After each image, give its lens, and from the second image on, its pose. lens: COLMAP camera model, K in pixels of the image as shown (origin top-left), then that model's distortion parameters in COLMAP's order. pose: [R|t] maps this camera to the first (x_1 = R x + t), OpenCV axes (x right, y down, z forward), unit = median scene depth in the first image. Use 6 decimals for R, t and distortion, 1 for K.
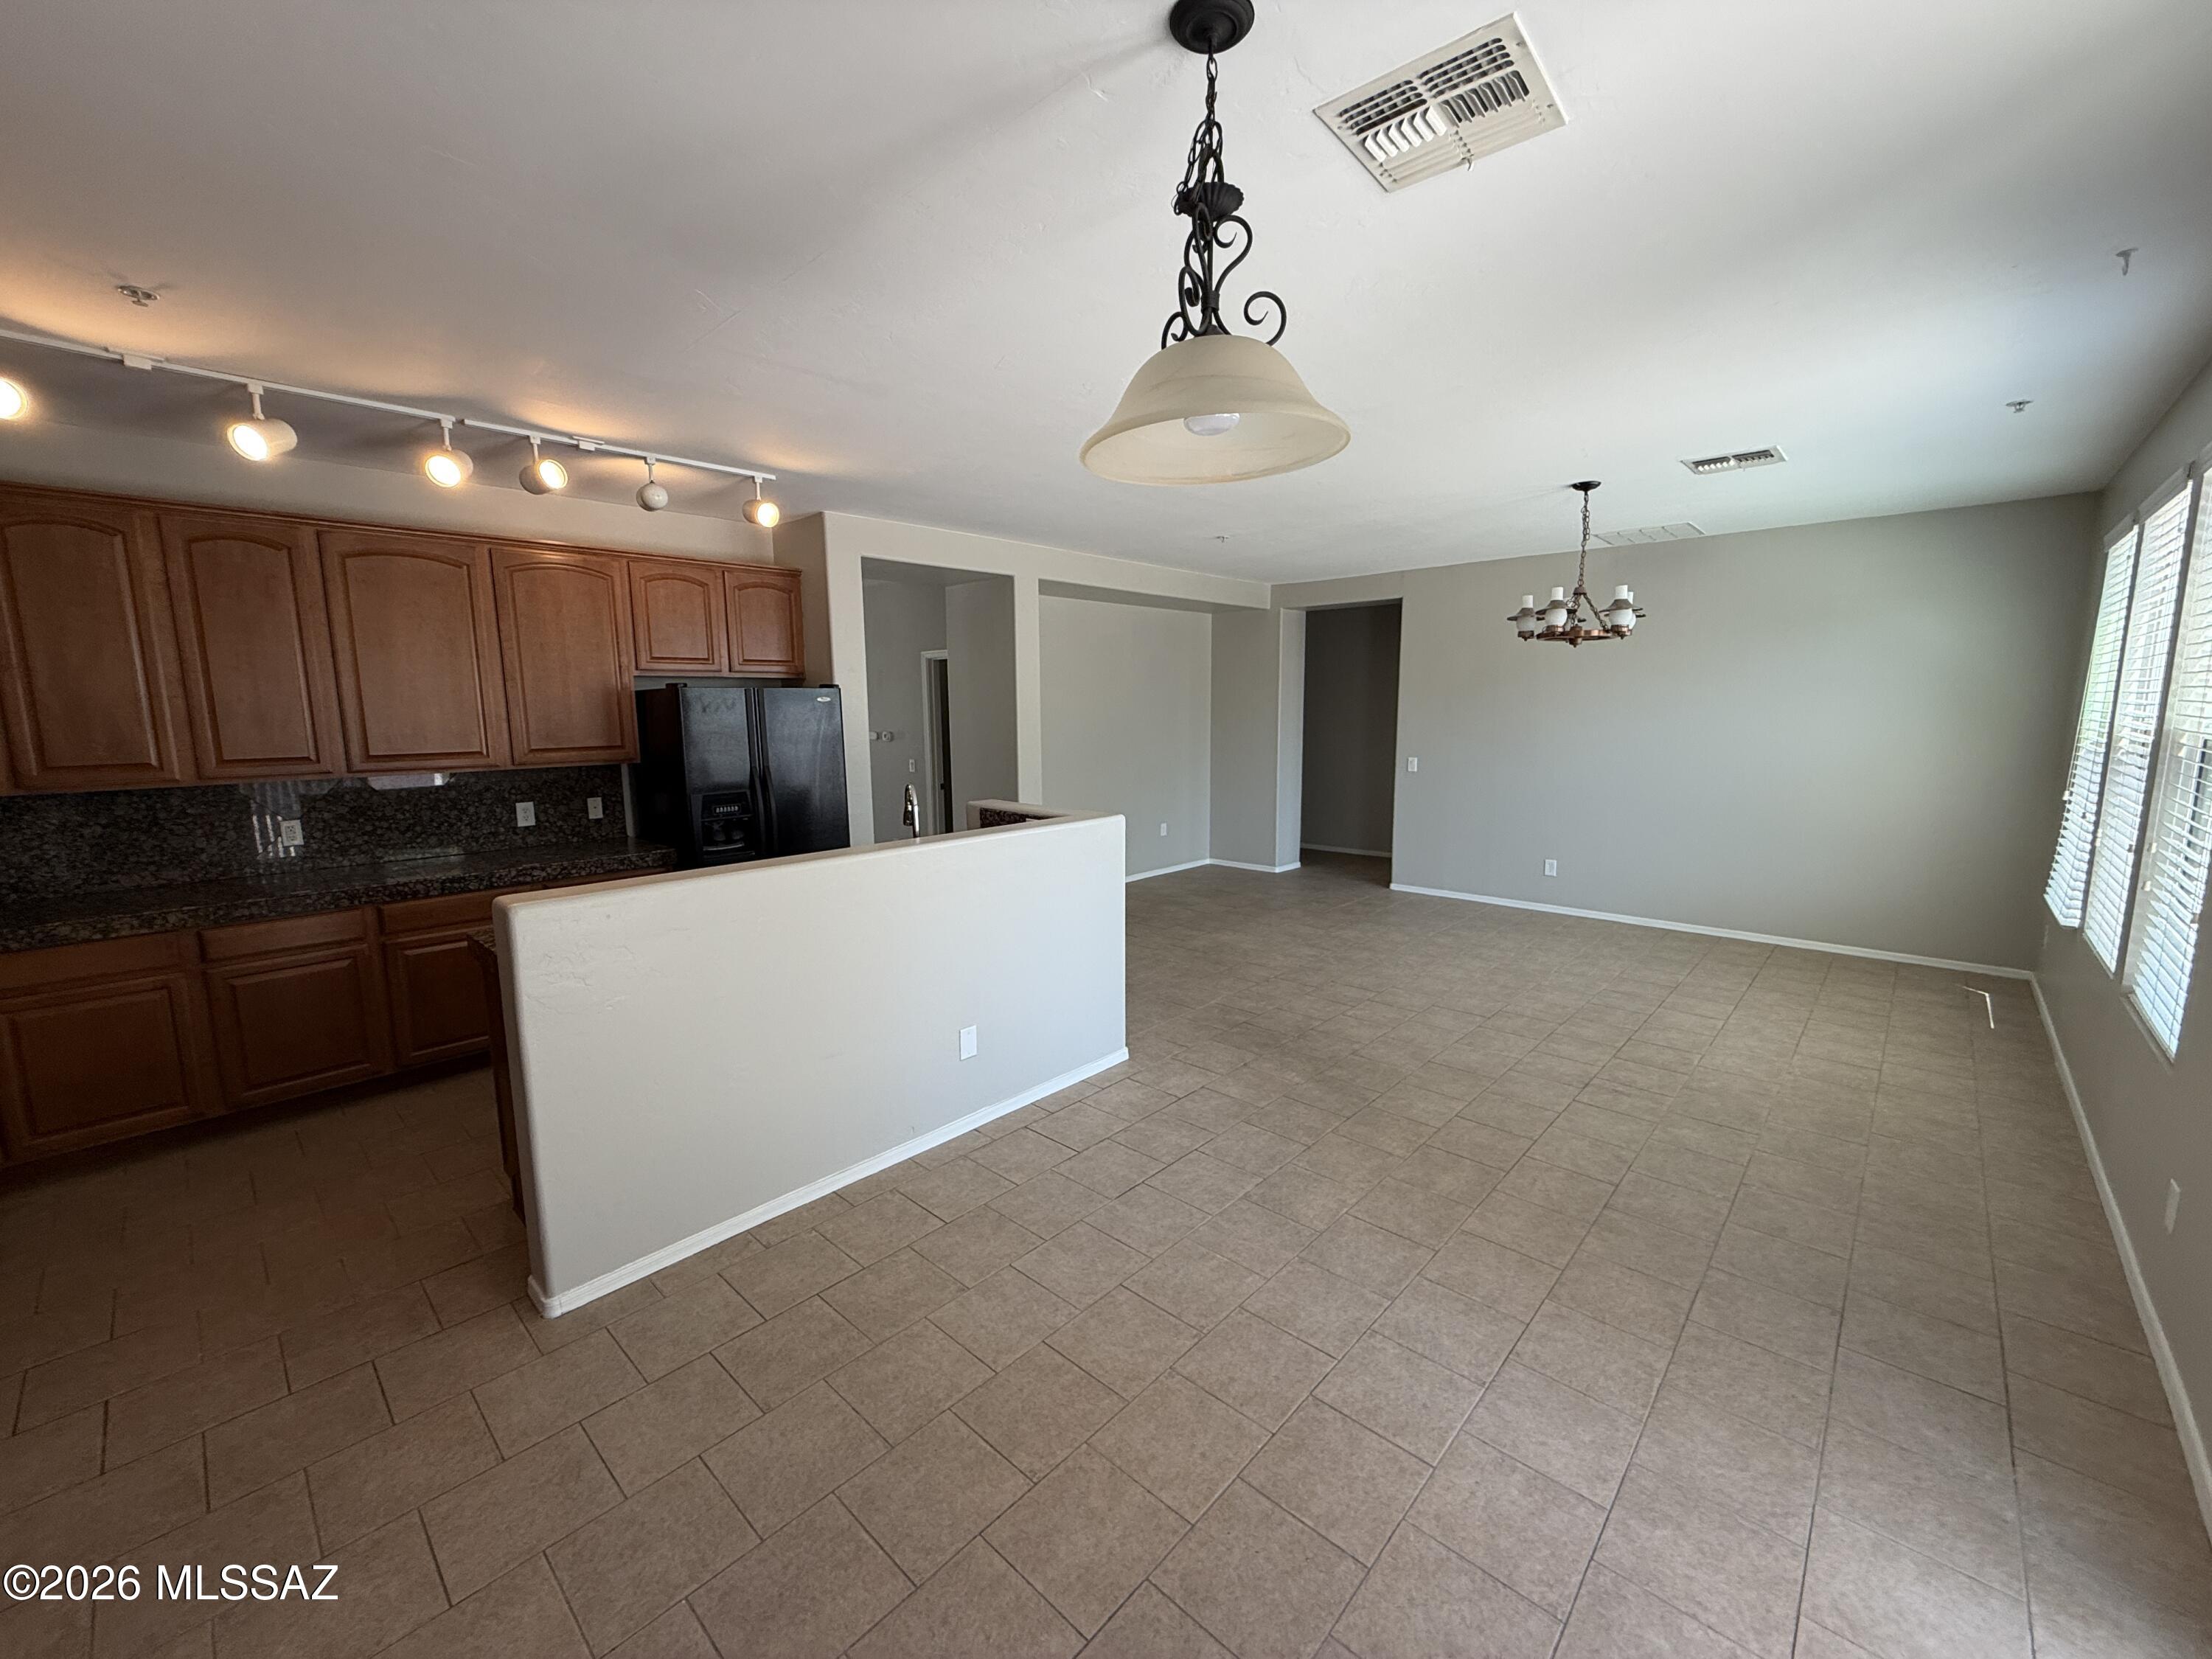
lens RADIAL K [[888.3, 0, 1106.0], [0, 888.3, 829.5], [0, 0, 1]] dist [0.010062, 0.000634]
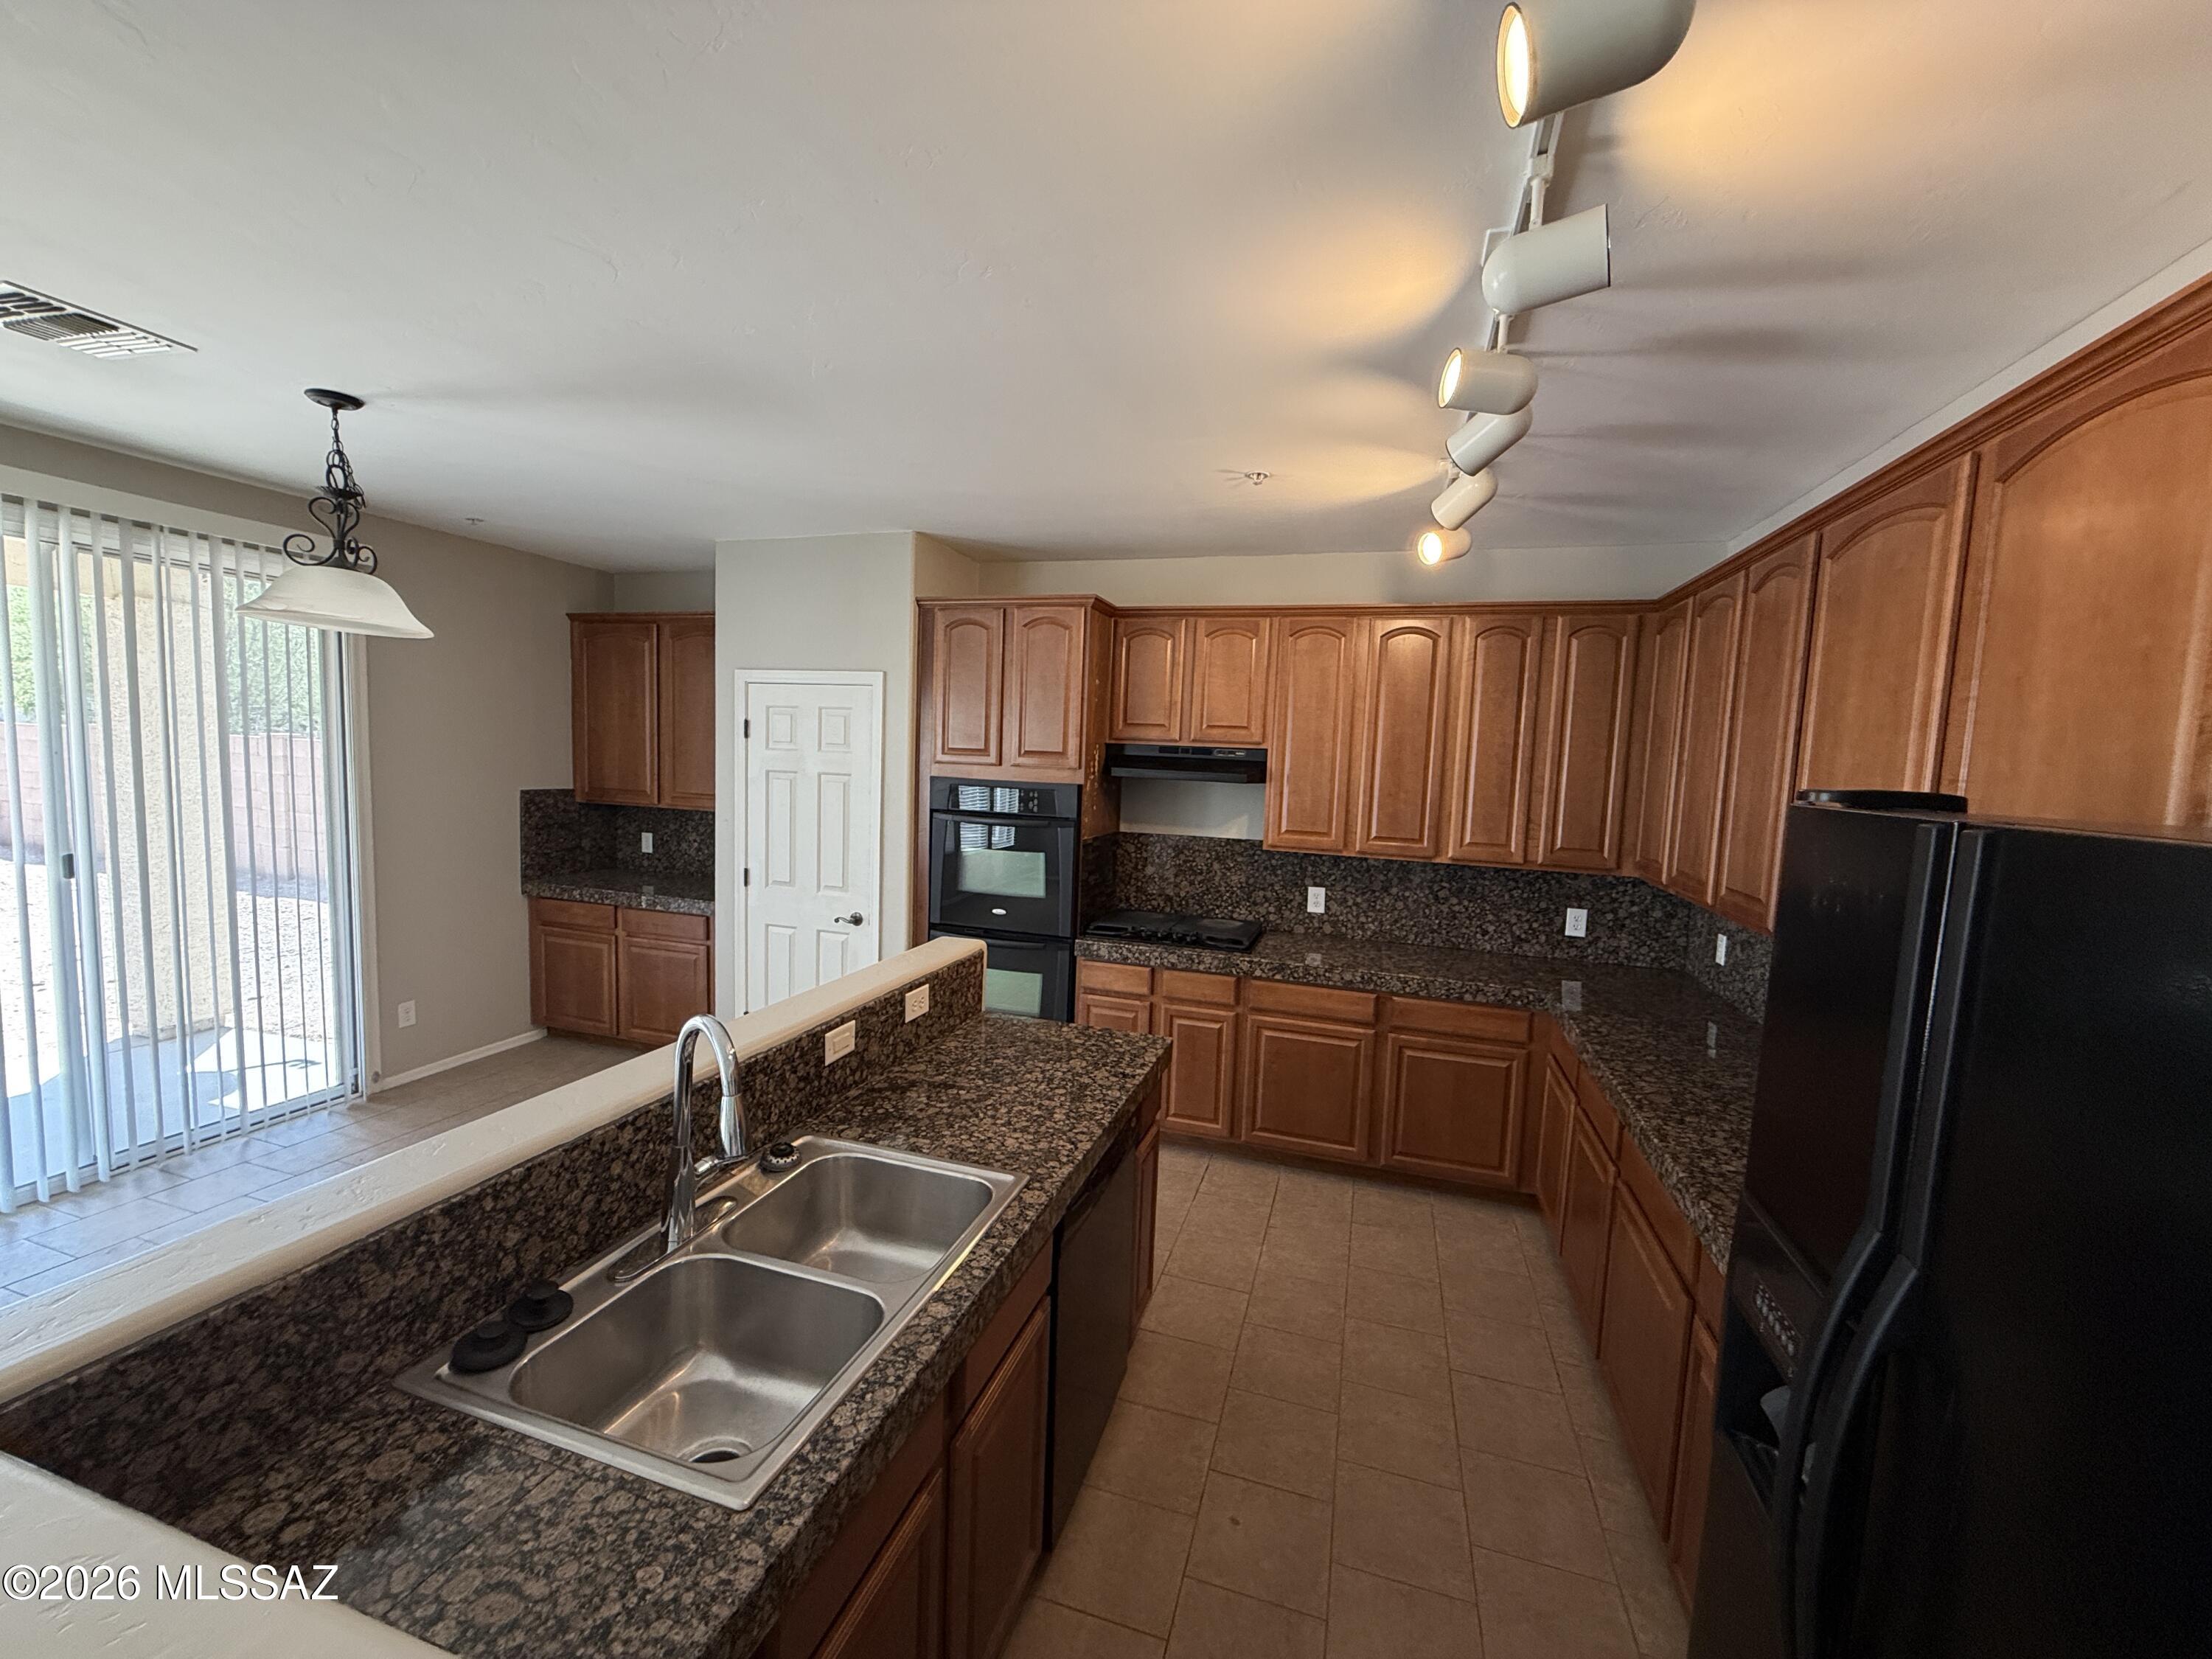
lens RADIAL K [[888.3, 0, 1106.0], [0, 888.3, 829.5], [0, 0, 1]] dist [0.010062, 0.000634]
pose [[-0.904231, 0.008587, -0.426957, -0.009016], [-0.093744, 0.971419, 0.218075, -0.219569], [0.416627, 0.237215, -0.877583, 1.351911]]
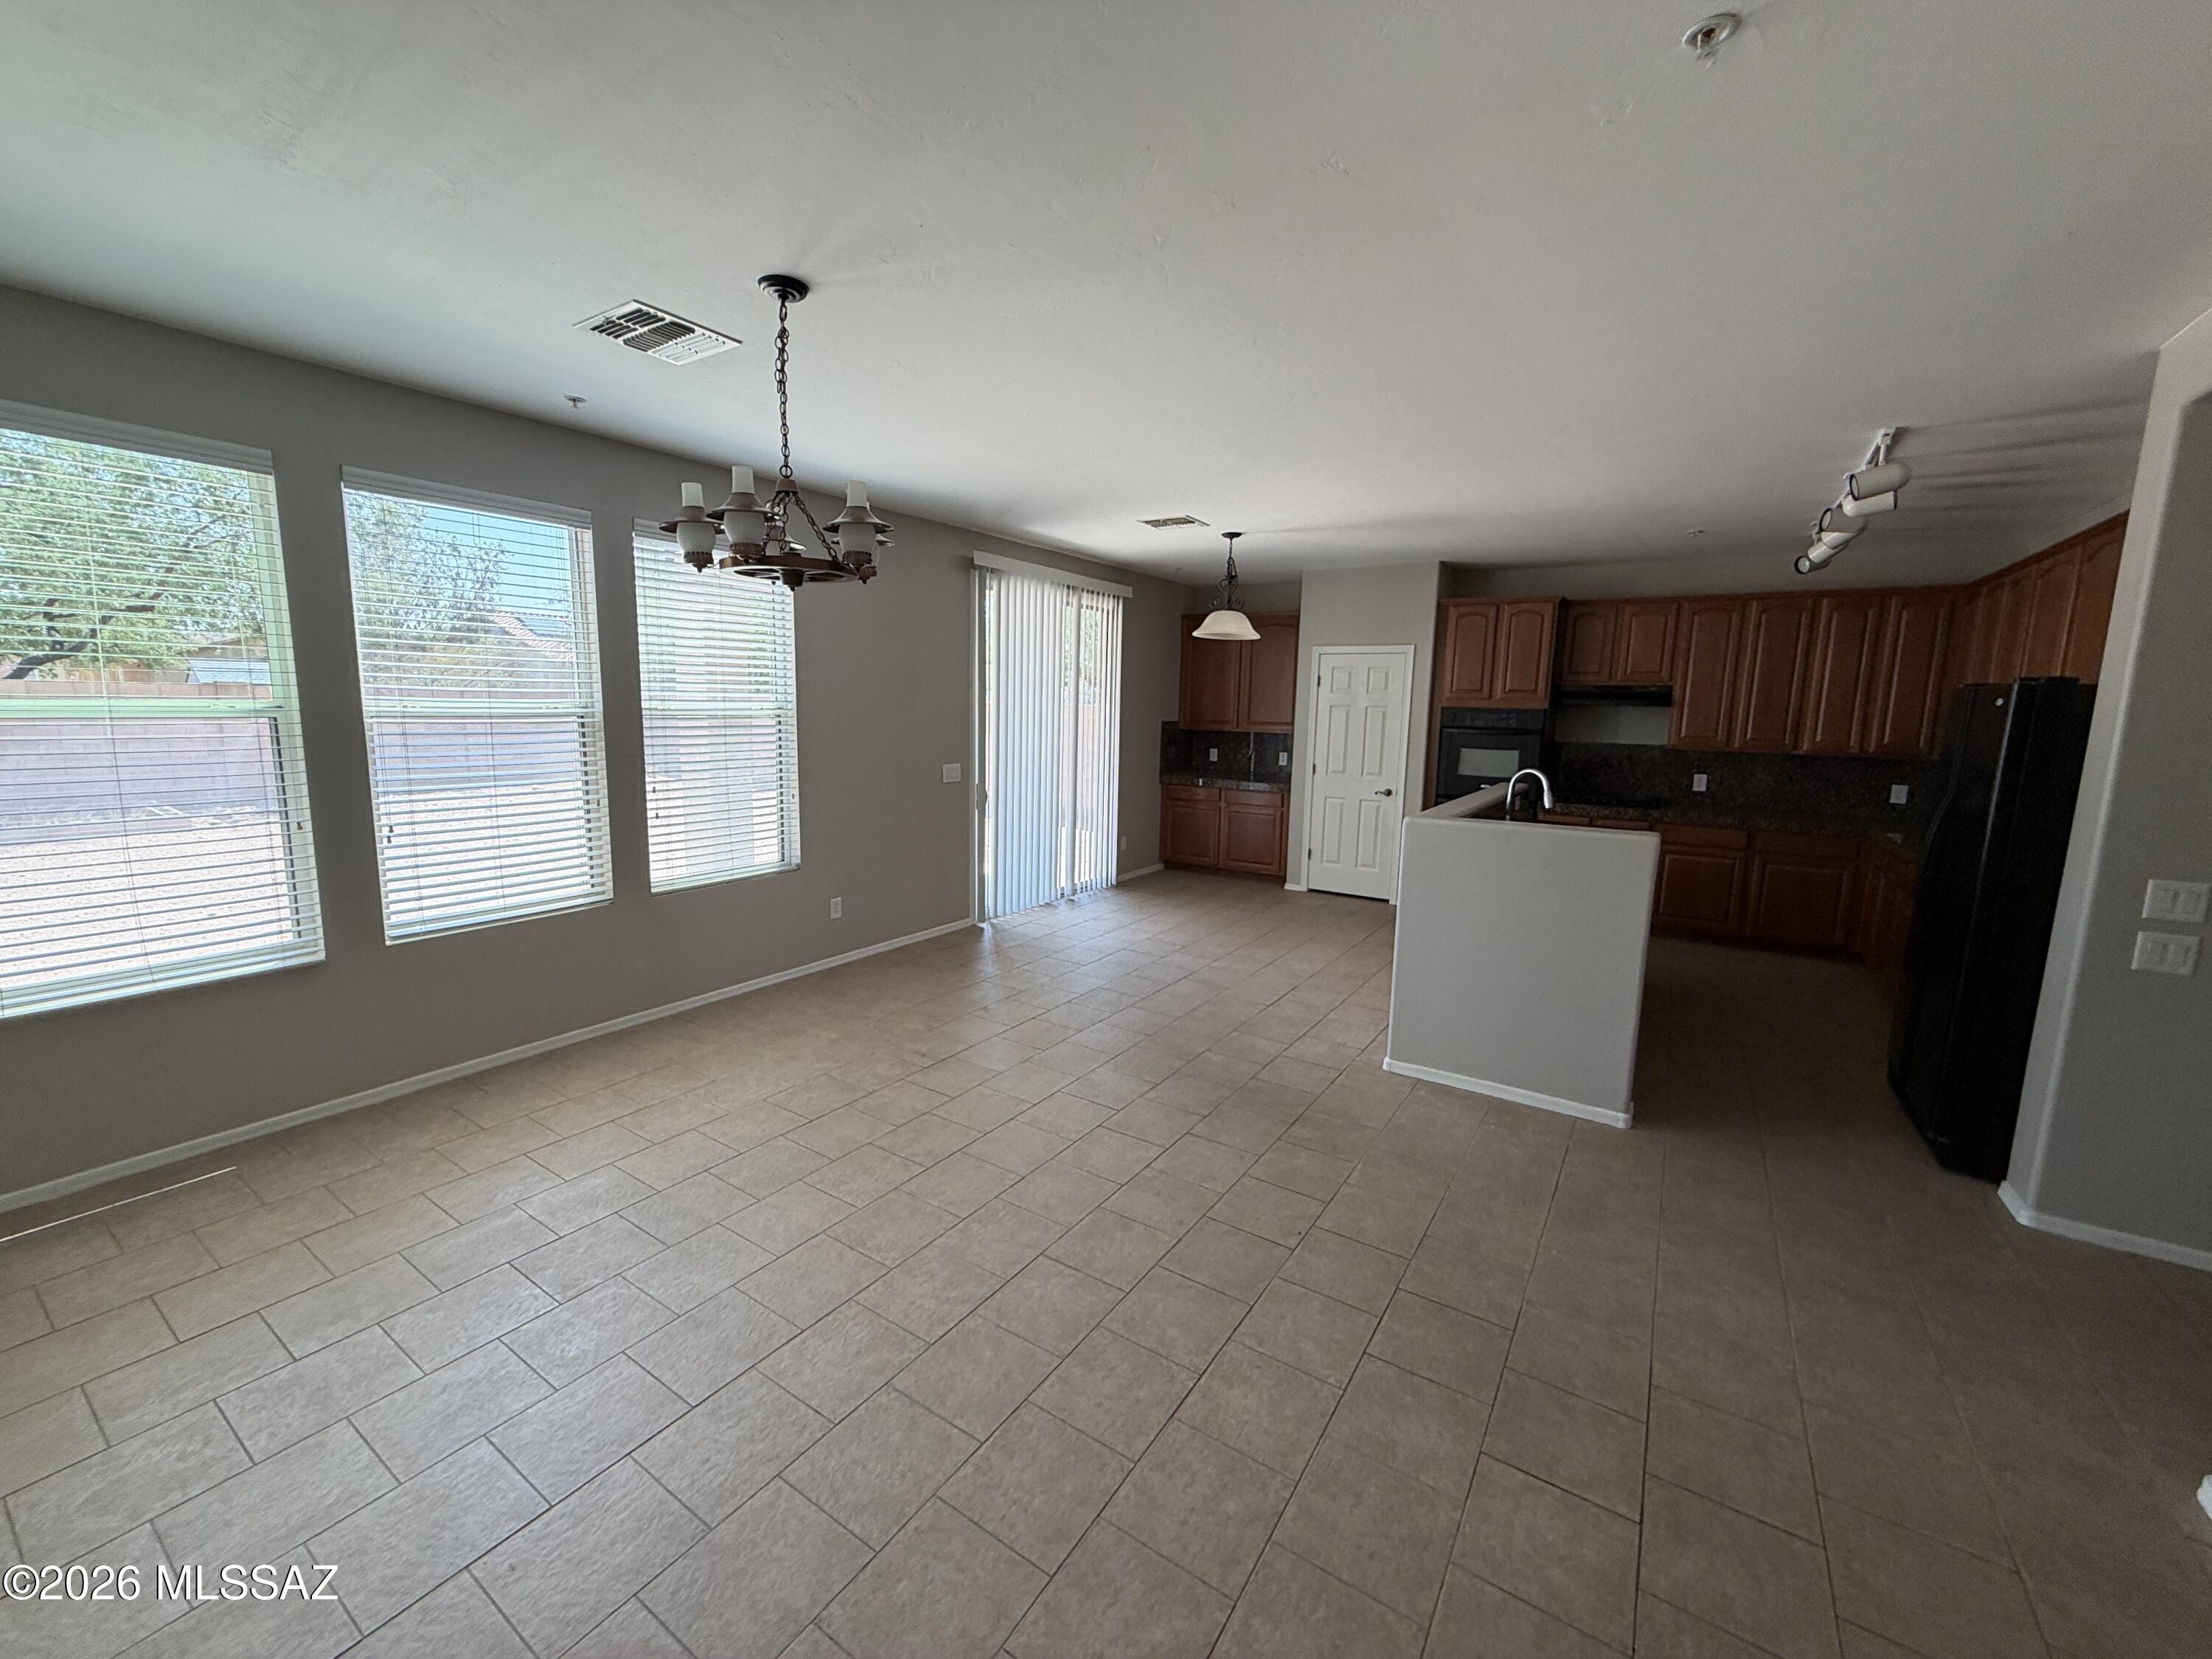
lens RADIAL K [[888.3, 0, 1106.0], [0, 888.3, 829.5], [0, 0, 1]] dist [0.010062, 0.000634]
pose [[-0.986110, 0.005955, -0.165988, 0.481777], [-0.041521, 0.958790, 0.281064, -0.254111], [0.160821, 0.284052, -0.945225, 1.788202]]
